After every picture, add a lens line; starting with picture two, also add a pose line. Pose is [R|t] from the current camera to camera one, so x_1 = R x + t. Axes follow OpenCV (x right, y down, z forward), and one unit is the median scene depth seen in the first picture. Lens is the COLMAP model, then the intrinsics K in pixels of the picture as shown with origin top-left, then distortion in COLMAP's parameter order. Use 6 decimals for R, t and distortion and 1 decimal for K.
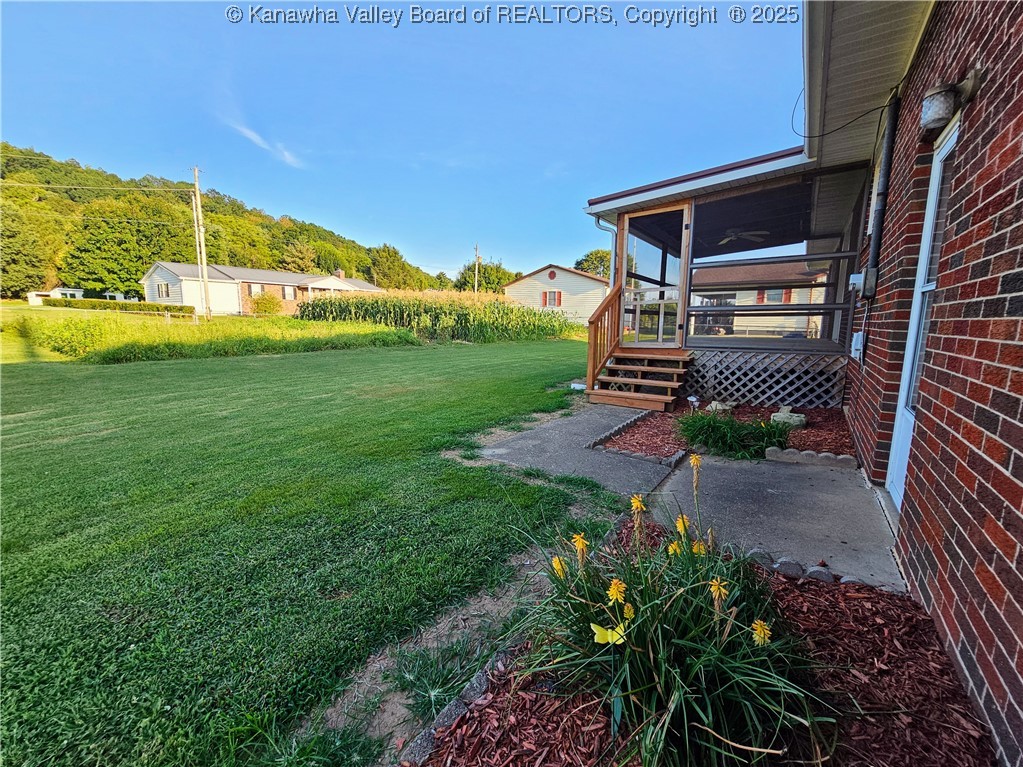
lens RADIAL K [[416.9, 0, 511.4], [0, 416.9, 384.5], [0, 0, 1]] dist [-0.000113, -0.000084]
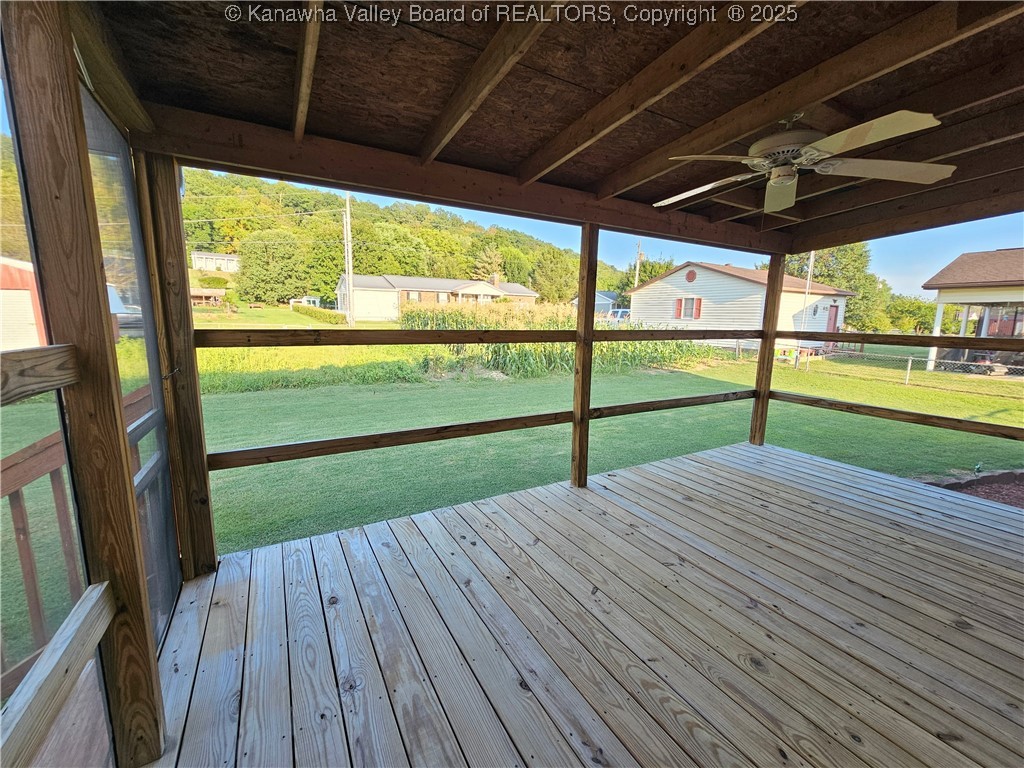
lens RADIAL K [[417.3, 0, 510.0], [0, 417.3, 385.4], [0, 0, 1]] dist [-0.000113, -0.000084]
pose [[0.901686, 0.077094, -0.425464, 0.082686], [-0.074989, 0.996948, 0.021723, -0.036563], [0.425840, 0.012318, 0.904715, 0.116845]]
